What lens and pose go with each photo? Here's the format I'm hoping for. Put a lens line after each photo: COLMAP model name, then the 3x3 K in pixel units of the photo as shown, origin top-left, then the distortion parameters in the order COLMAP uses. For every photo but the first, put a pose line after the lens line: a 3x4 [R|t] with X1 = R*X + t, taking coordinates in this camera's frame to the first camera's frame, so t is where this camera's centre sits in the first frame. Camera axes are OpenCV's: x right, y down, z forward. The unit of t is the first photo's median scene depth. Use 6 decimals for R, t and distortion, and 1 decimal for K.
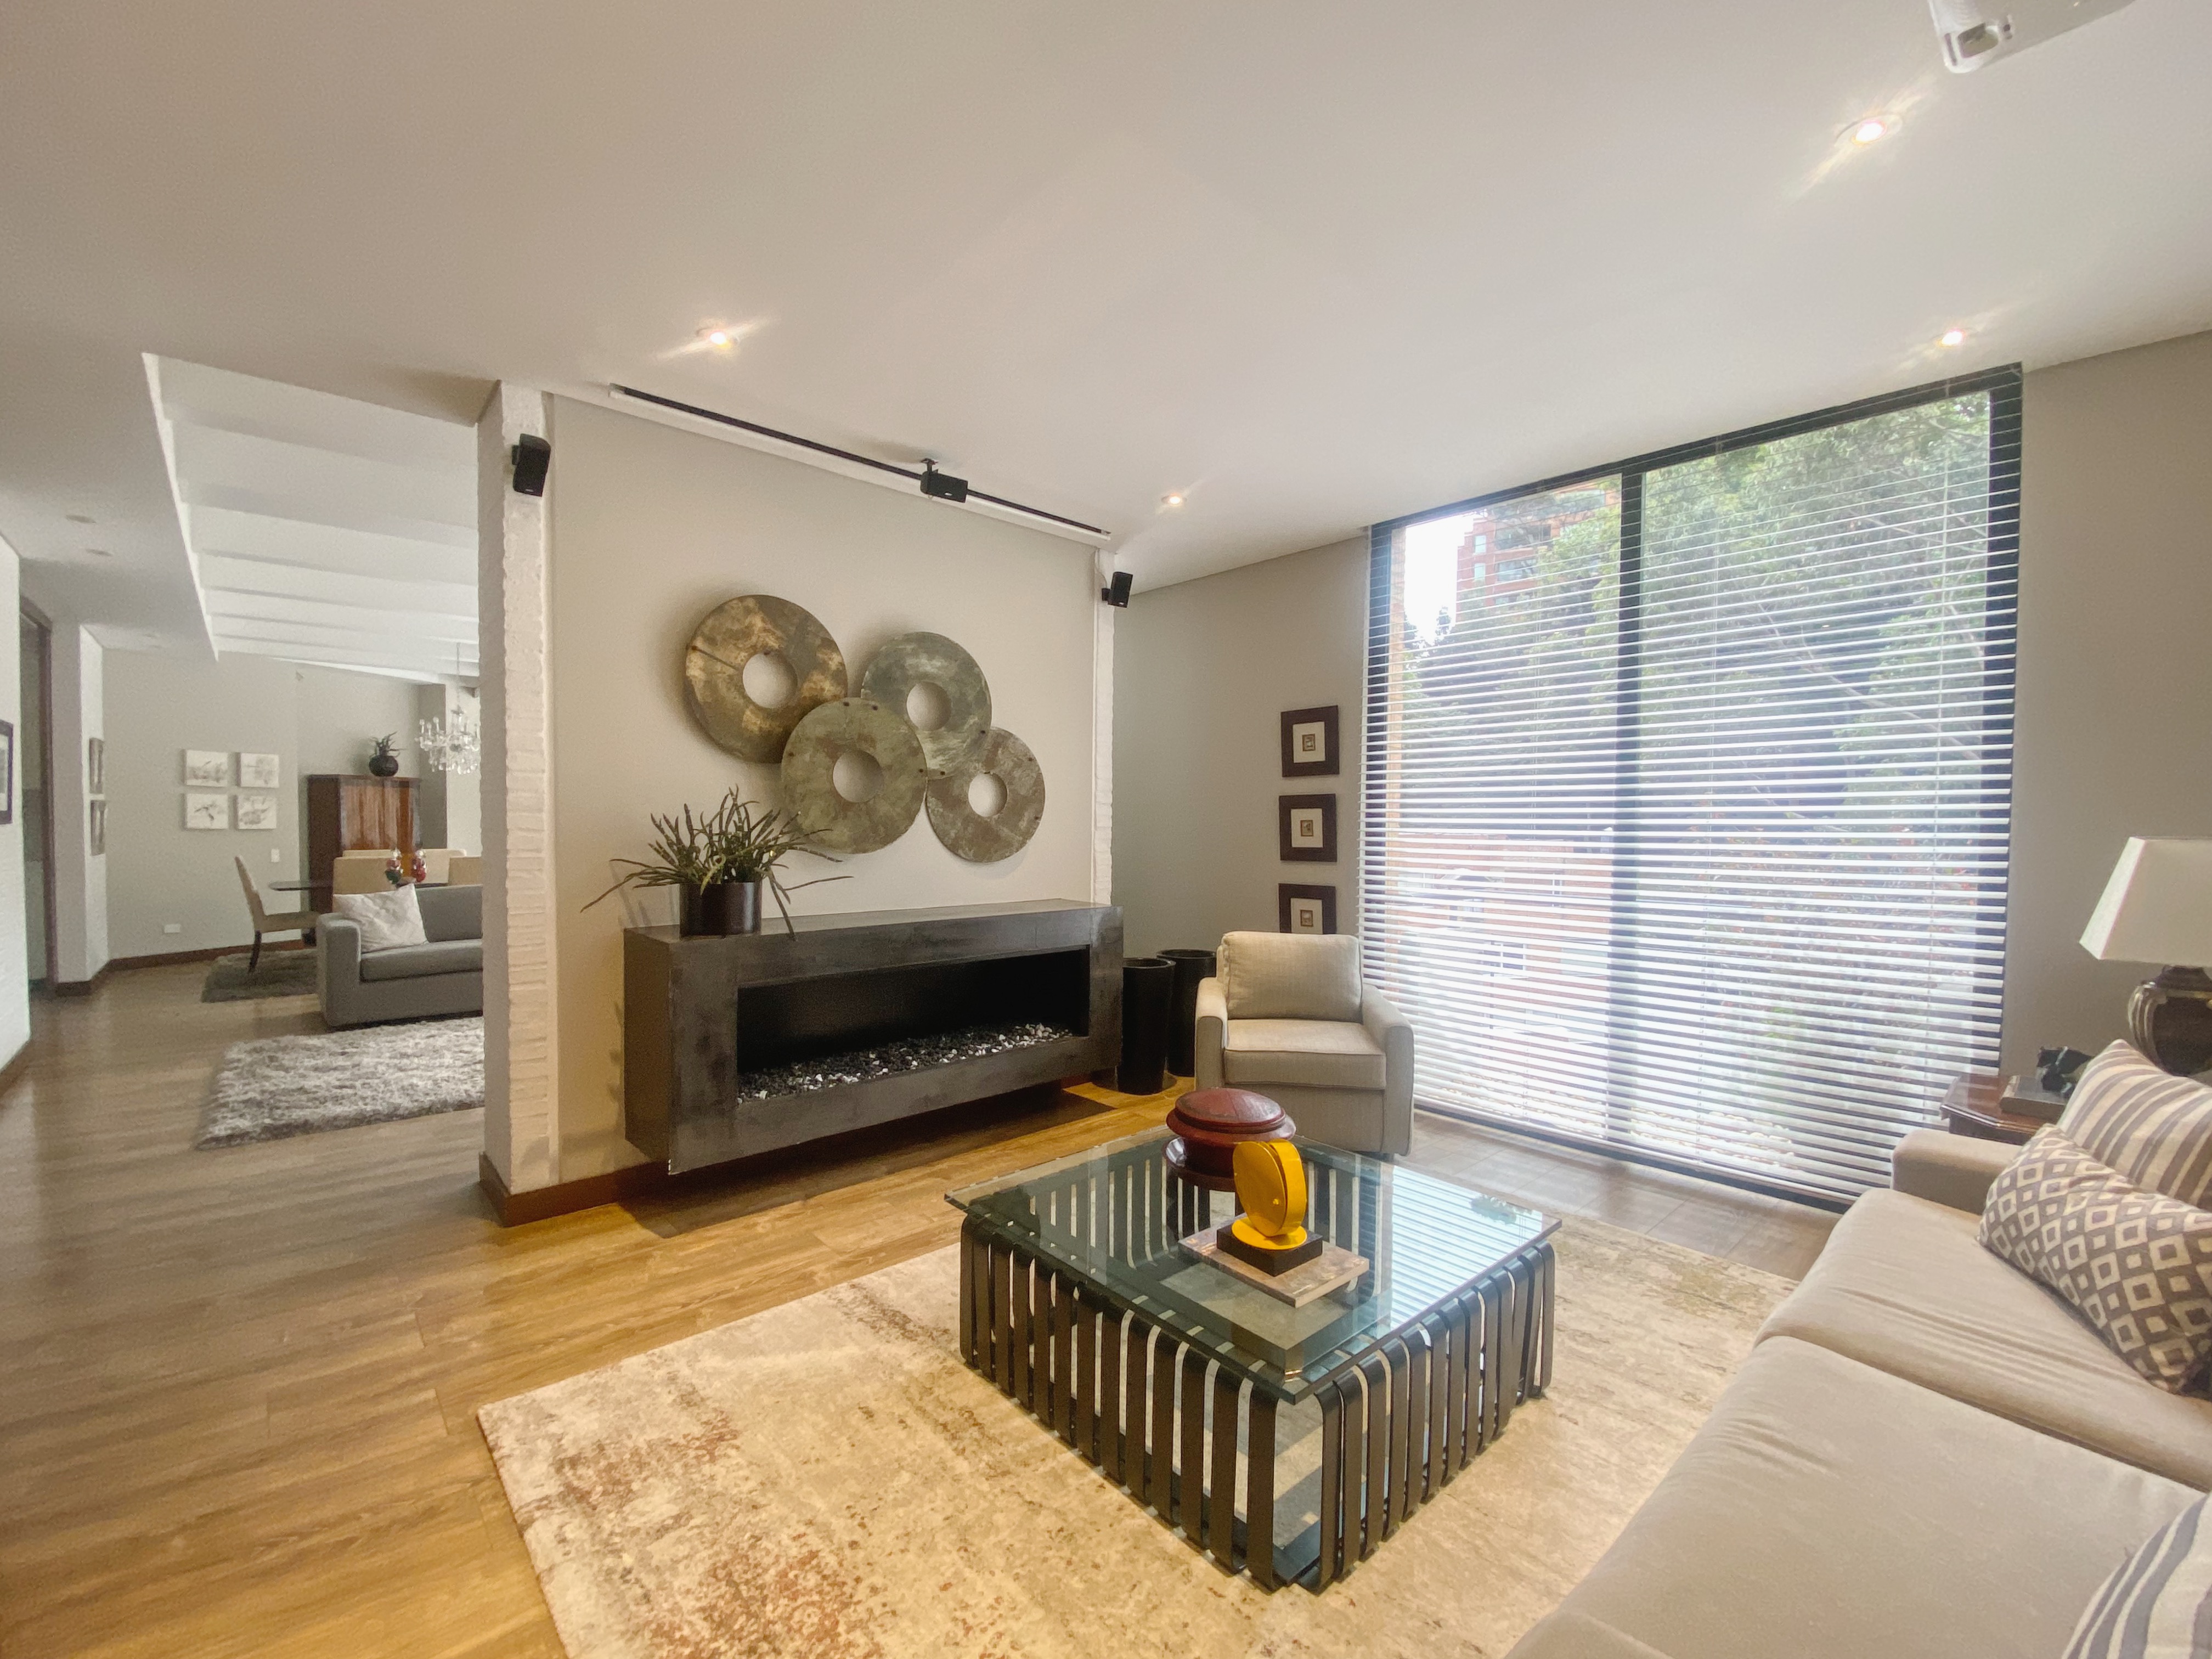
lens RADIAL K [[900.4, 0, 1105.6], [0, 900.4, 837.4], [0, 0, 1]] dist [-0.001136, -0.000082]
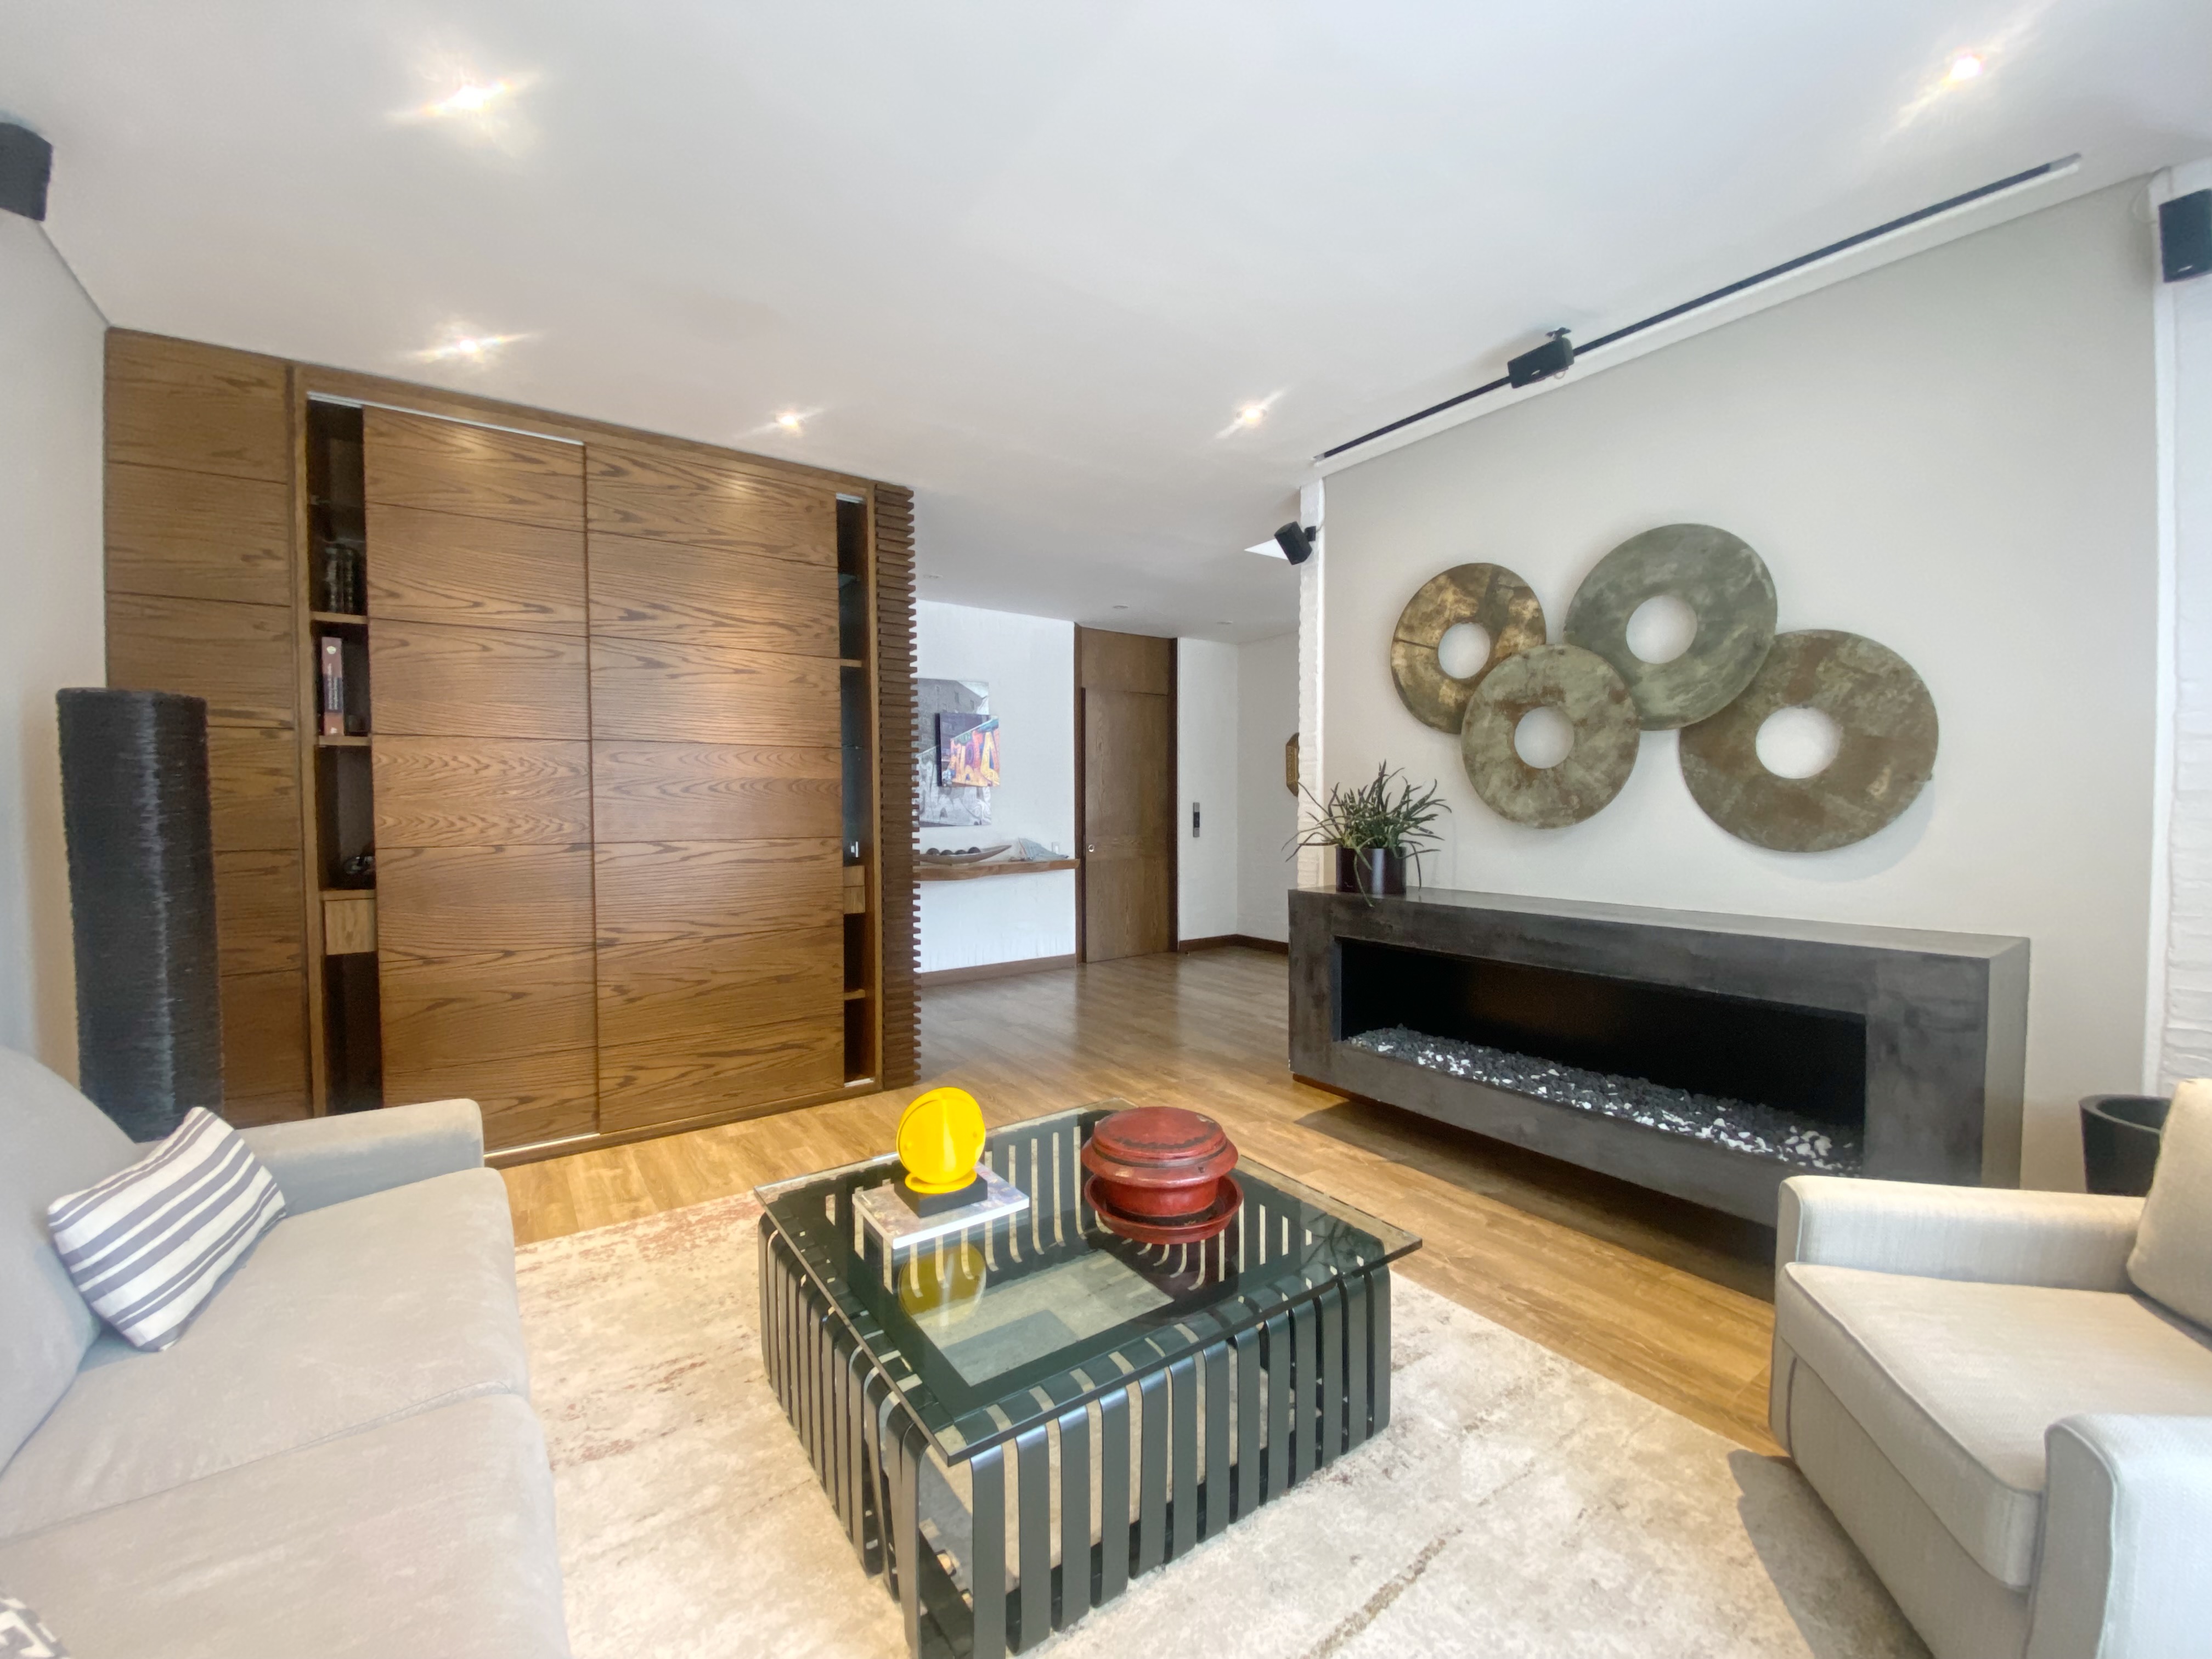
lens RADIAL K [[894.3, 0, 1107.3], [0, 894.3, 831.9], [0, 0, 1]] dist [-0.010101, -0.009058]
pose [[-0.135383, 0.020485, -0.990582, 0.639054], [-0.013711, 0.999652, 0.022547, 0.008101], [0.990699, 0.016634, -0.135055, 0.731196]]
